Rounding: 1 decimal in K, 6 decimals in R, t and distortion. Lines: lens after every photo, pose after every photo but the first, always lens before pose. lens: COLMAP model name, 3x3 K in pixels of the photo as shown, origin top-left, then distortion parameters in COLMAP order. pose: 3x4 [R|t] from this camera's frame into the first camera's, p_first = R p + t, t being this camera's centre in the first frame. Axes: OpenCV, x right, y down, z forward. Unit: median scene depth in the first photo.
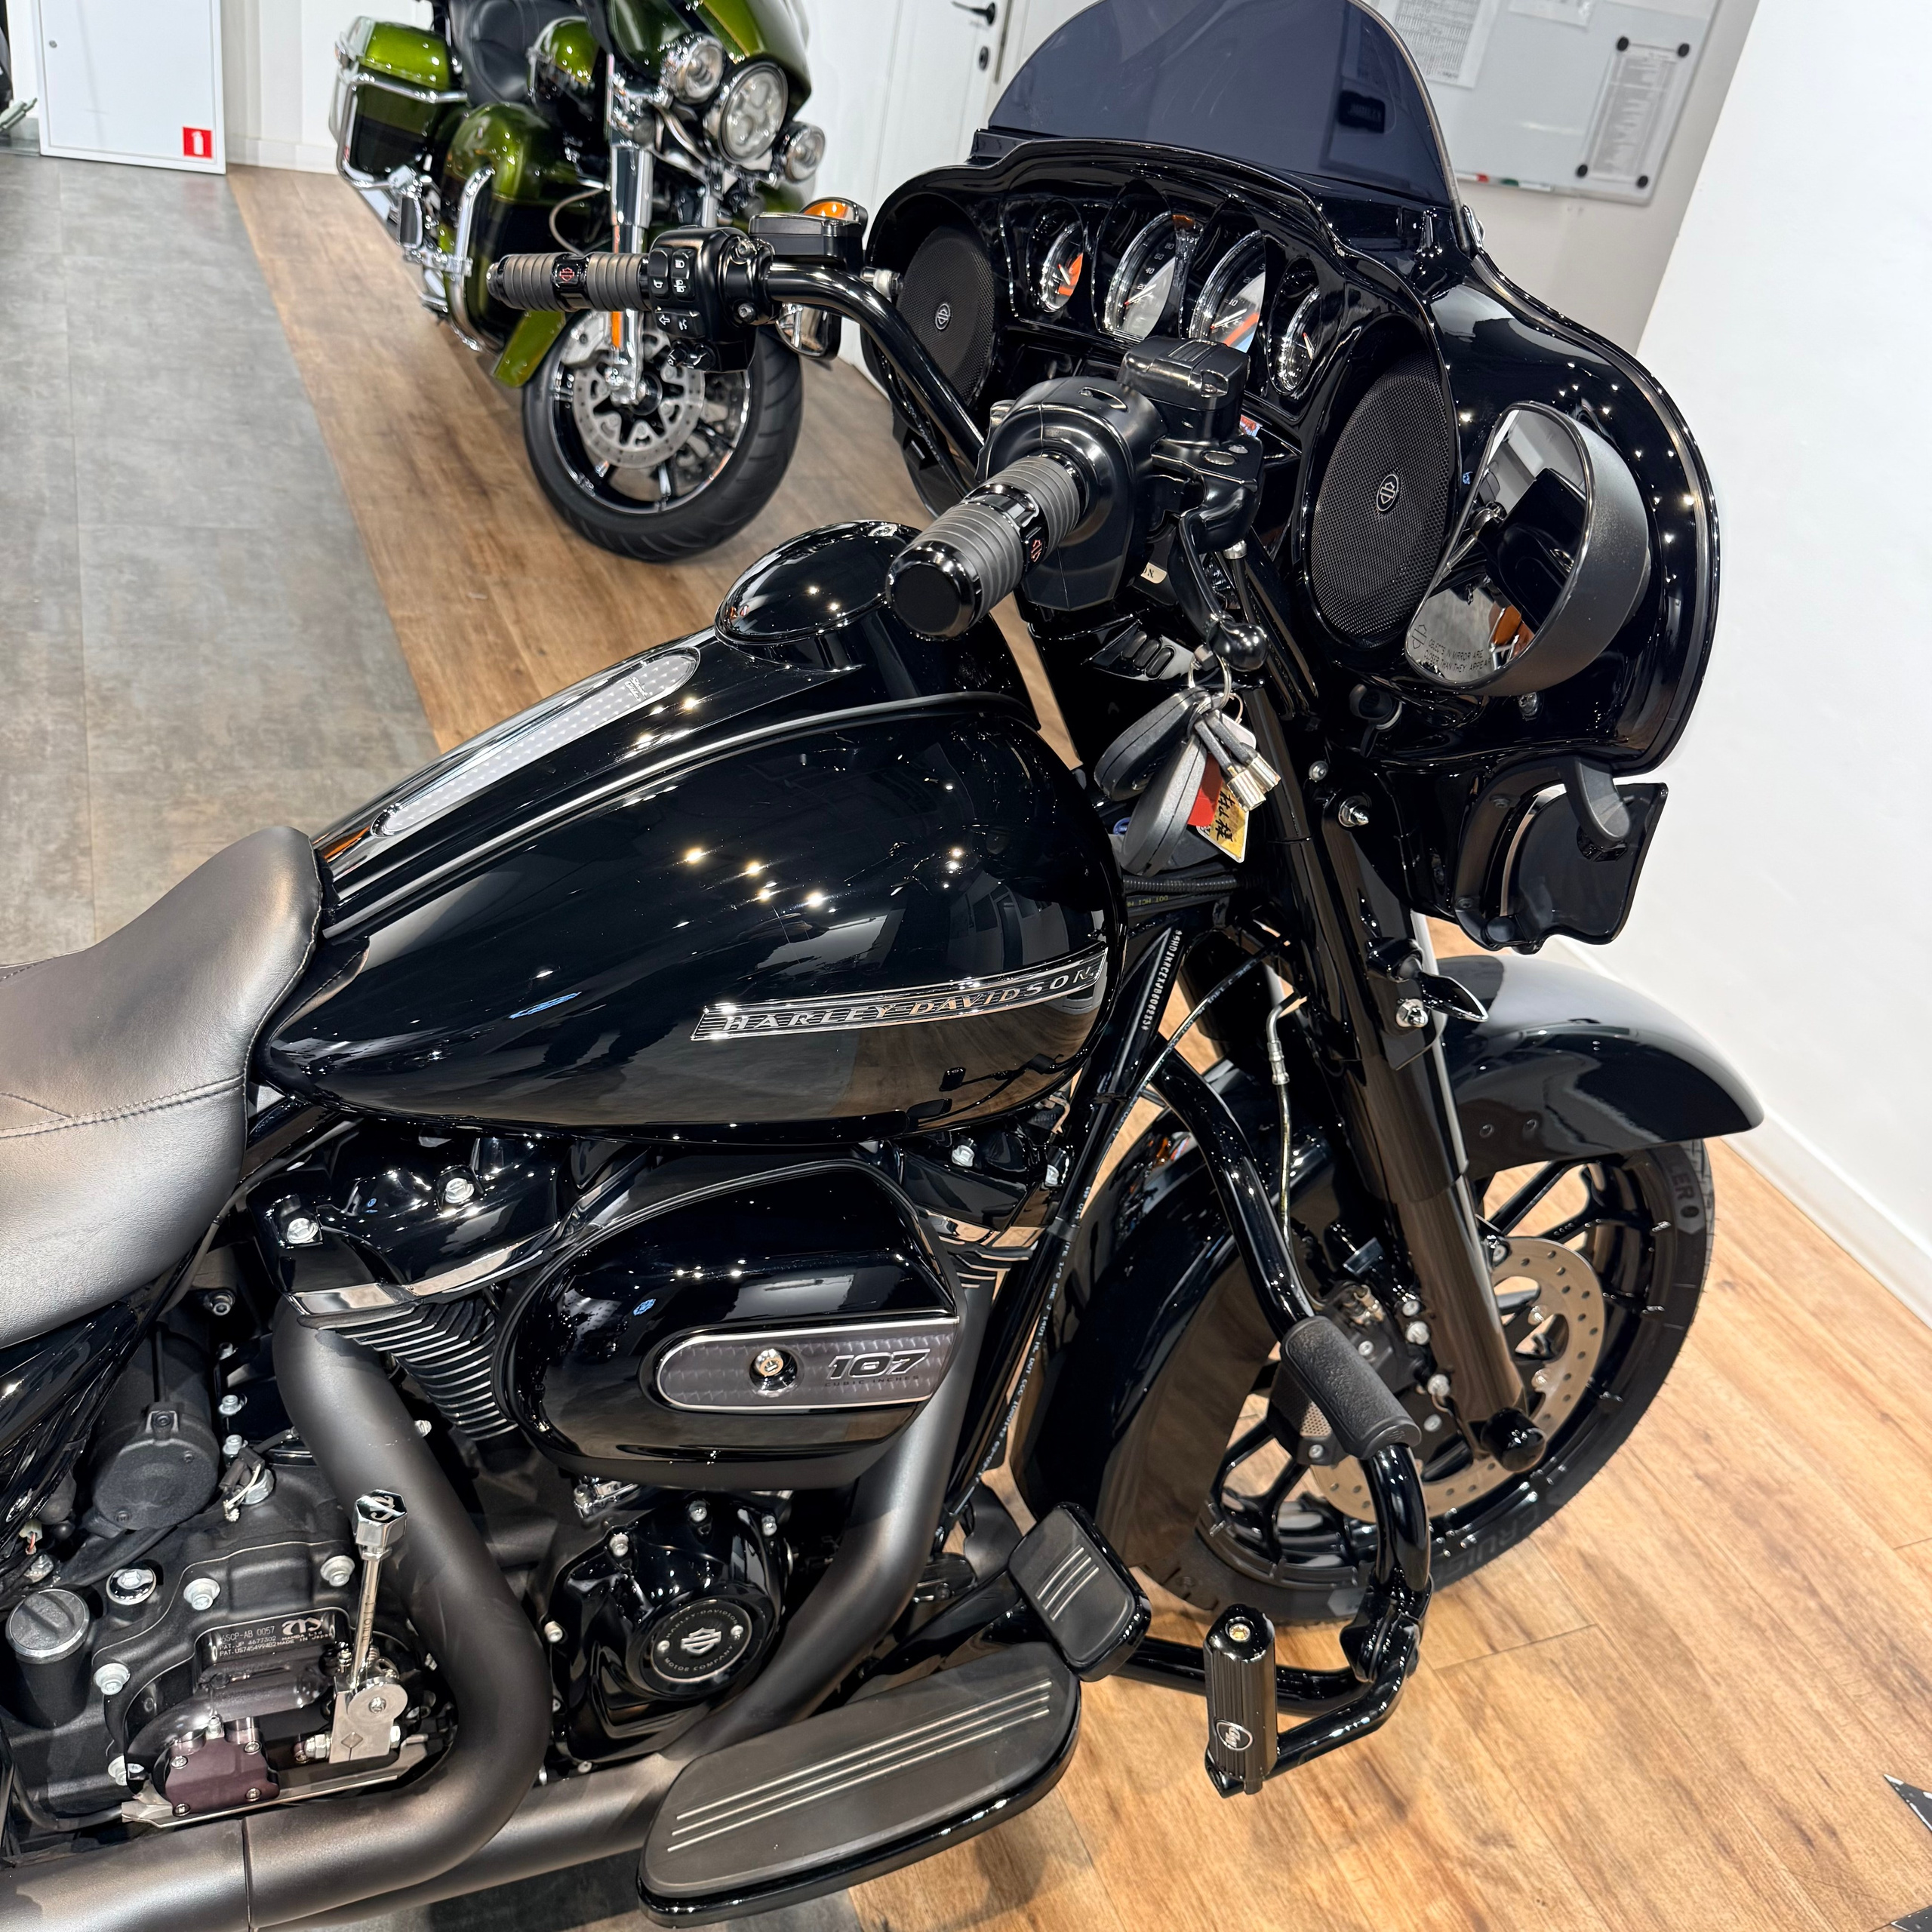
lens RADIAL K [[1841.3, 0, 971.5], [0, 1841.3, 962.8], [0, 0, 1]] dist [-0.002845, -0.015886]
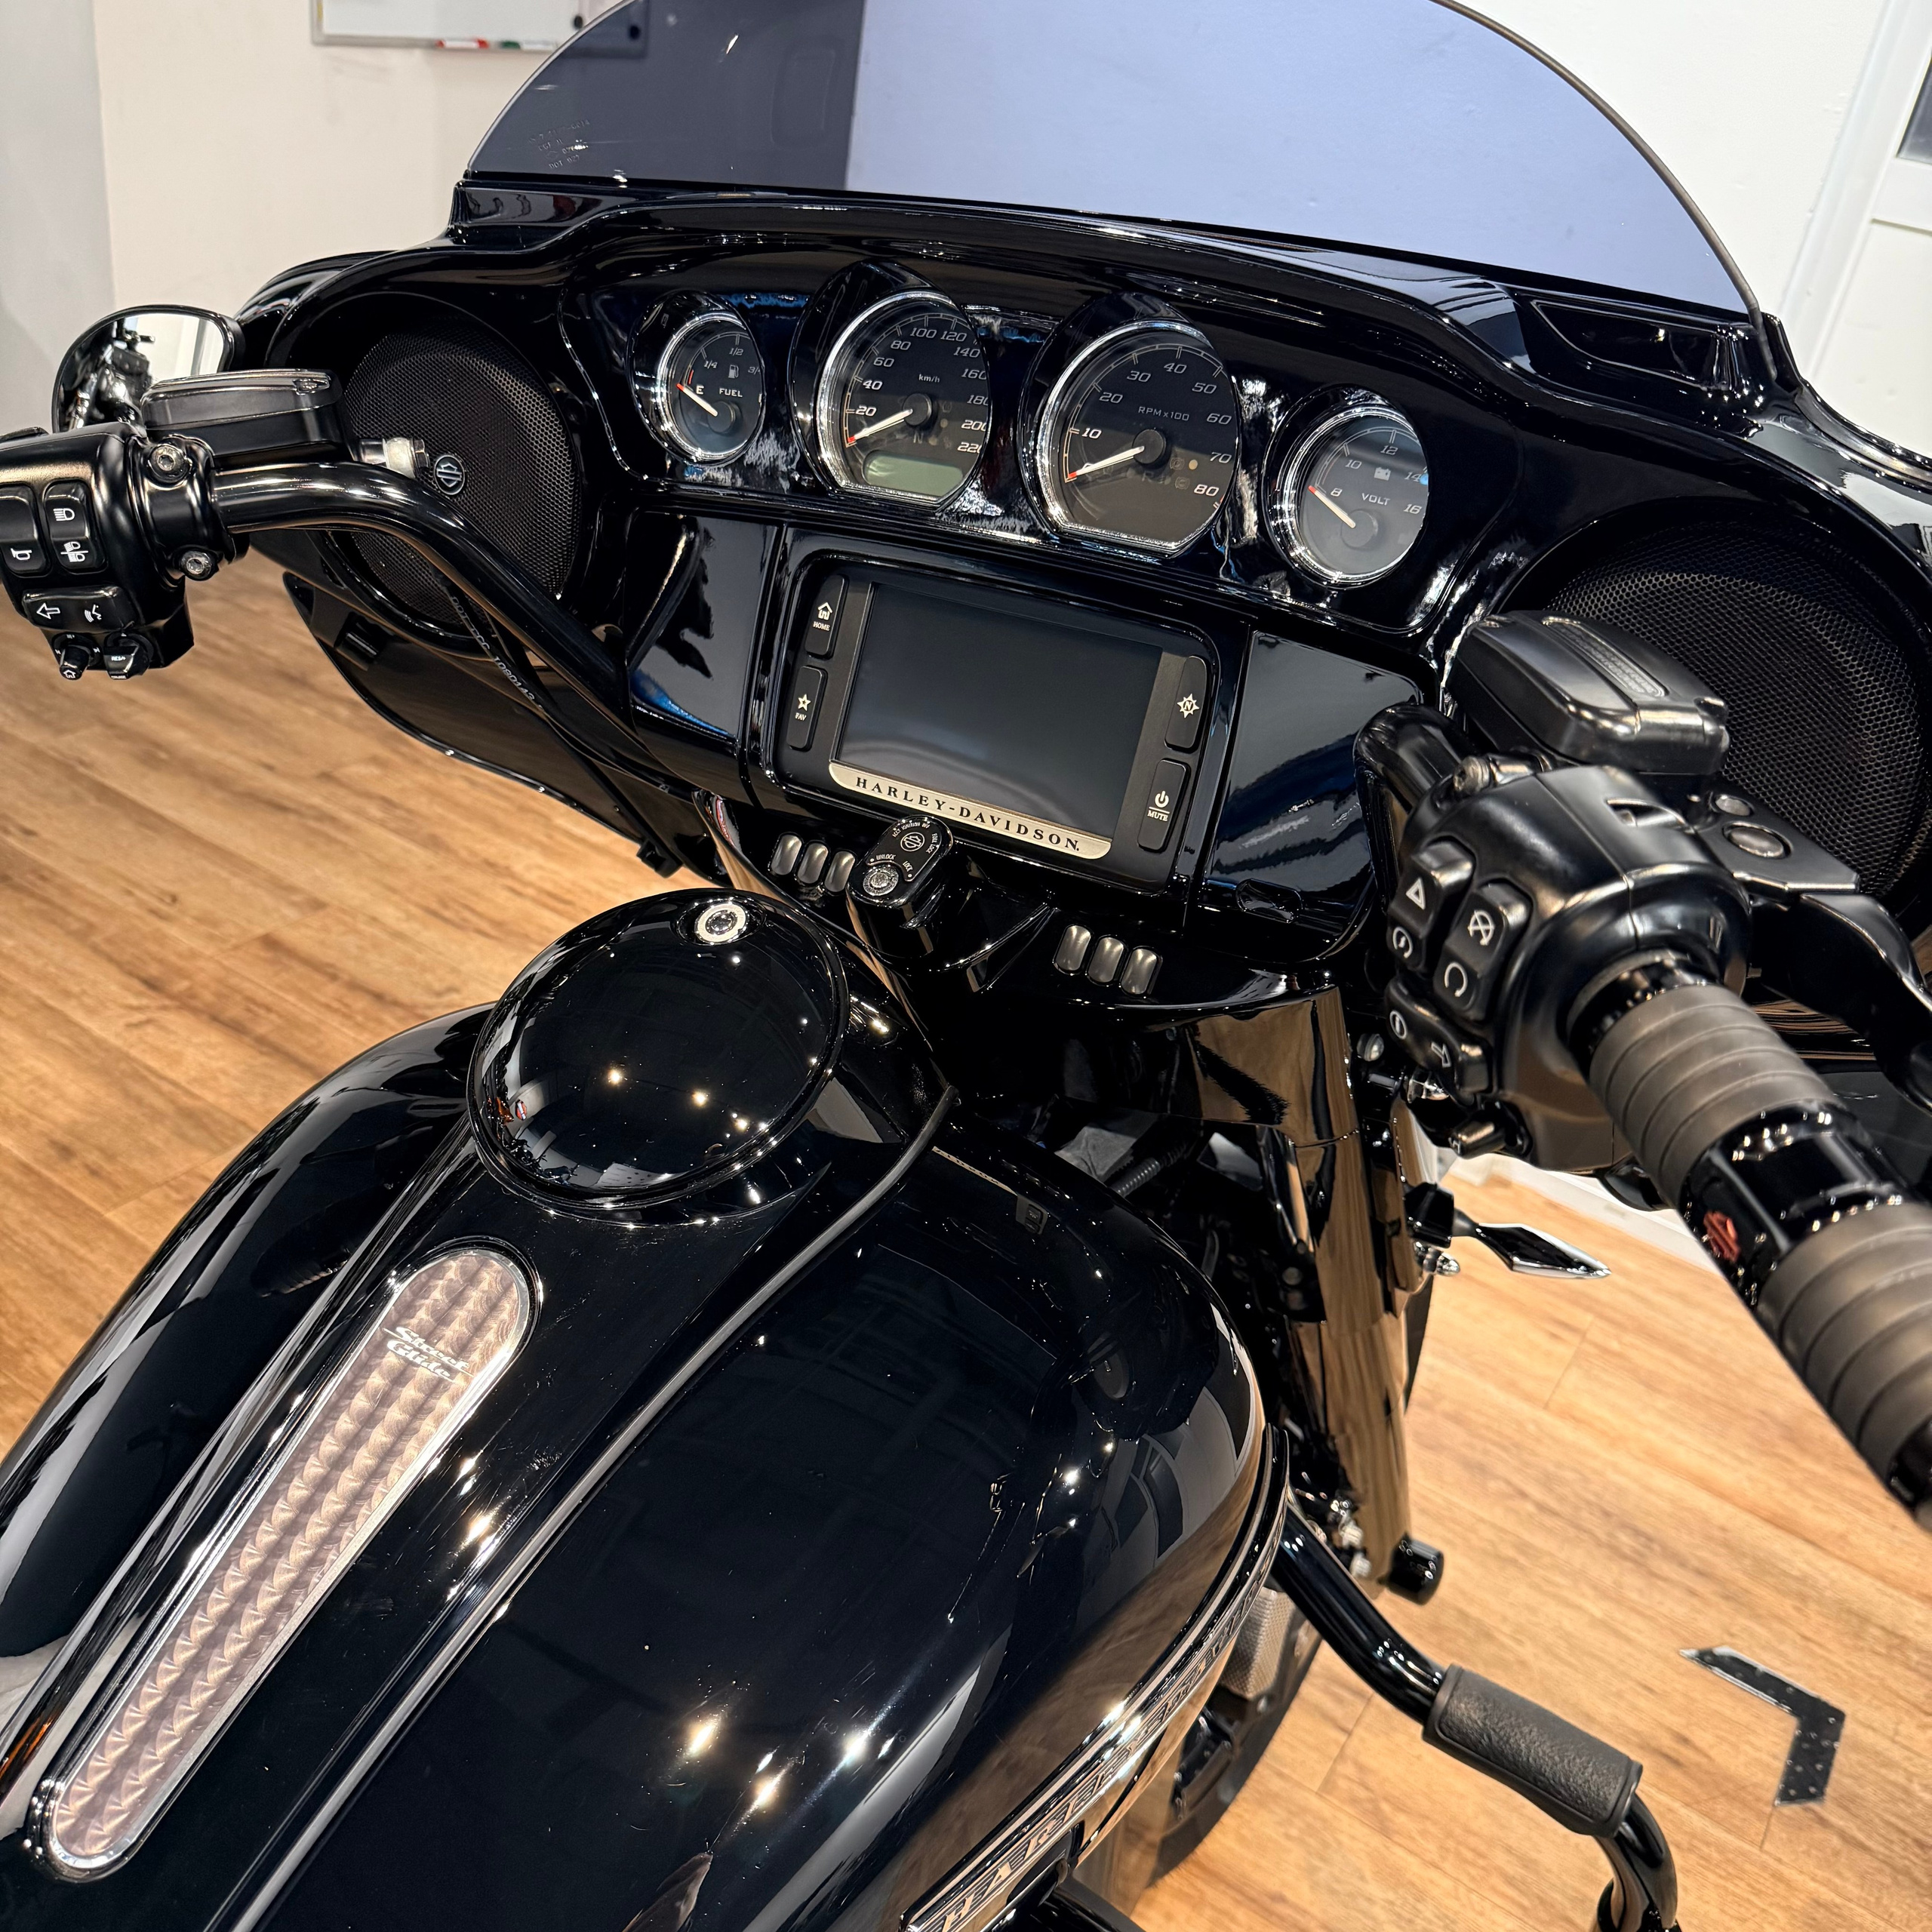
lens RADIAL K [[1840.8, 0, 961.5], [0, 1840.8, 969.2], [0, 0, 1]] dist [0.004050, -0.026215]
pose [[0.832431, -0.328970, 0.445912, -0.160613], [0.290628, 0.944339, 0.154138, -0.183864], [-0.471799, 0.001285, 0.881705, 0.277409]]
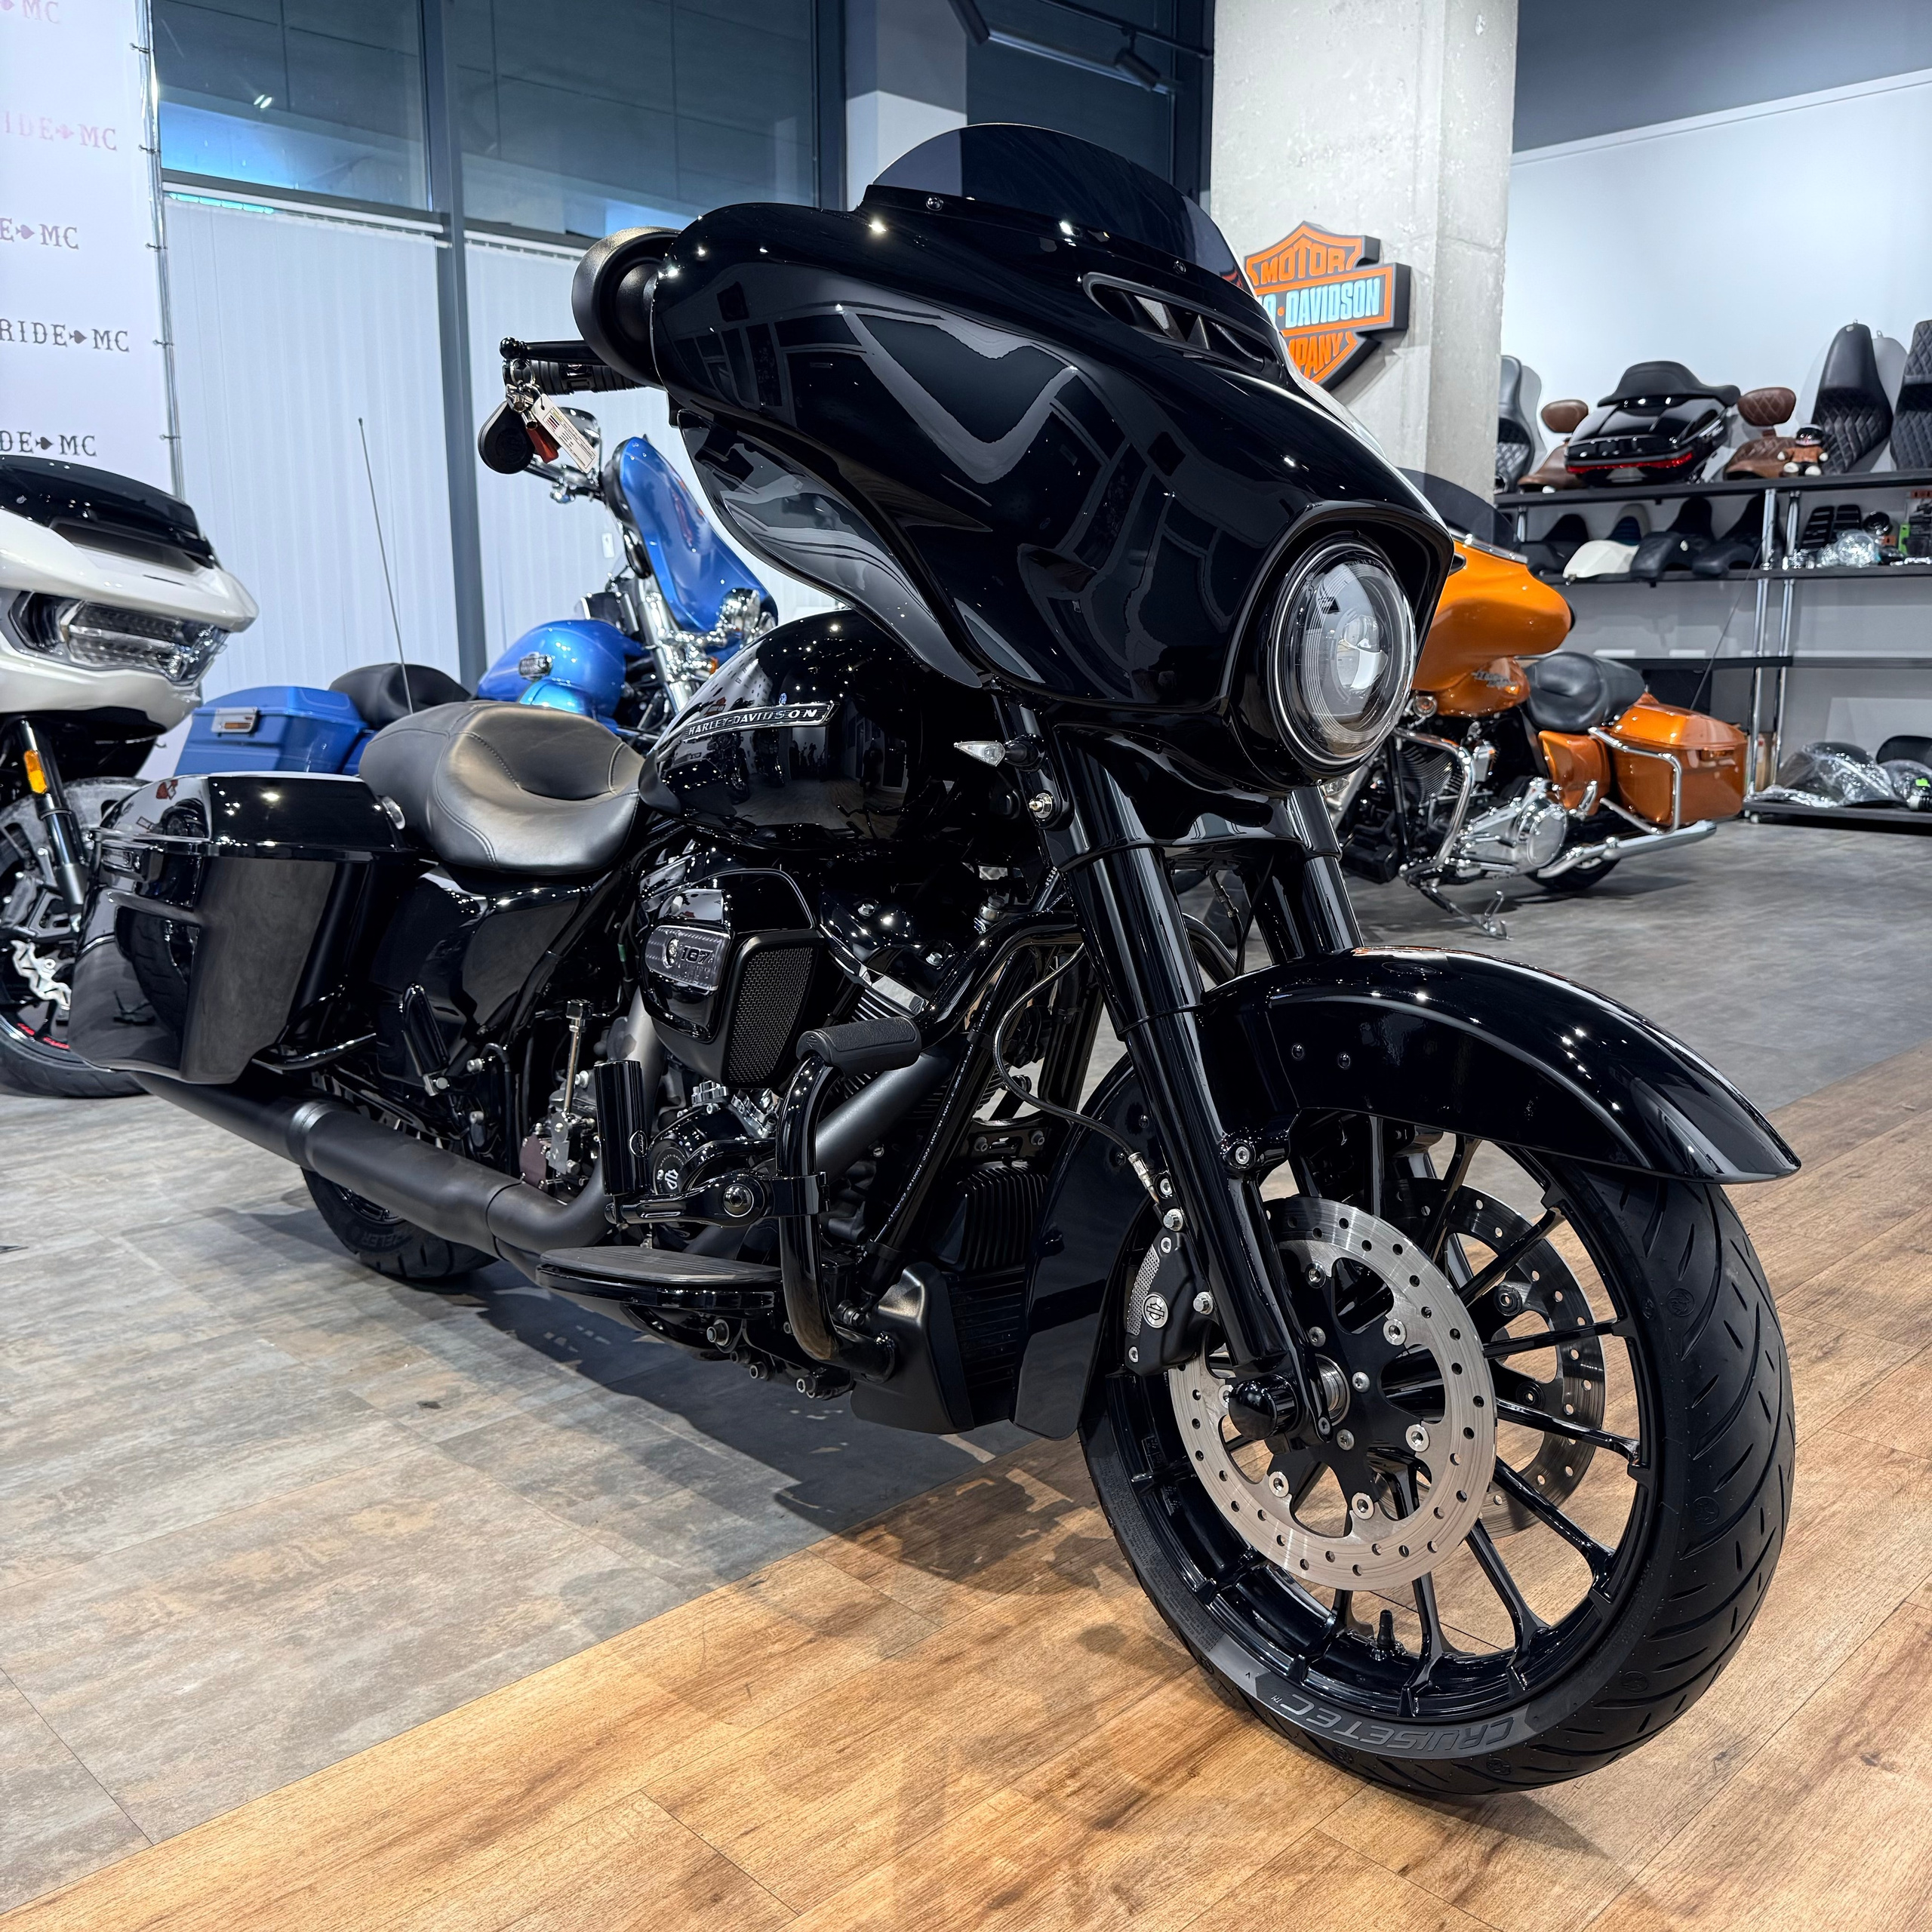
lens RADIAL K [[1803.4, 0, 966.3], [0, 1803.4, 972.2], [0, 0, 1]] dist [0.076012, -0.133783]
pose [[0.362453, -0.001268, -0.932001, 0.929738], [-0.429604, 0.887199, -0.168279, 0.244093], [0.827084, 0.461385, 0.321023, 0.424220]]
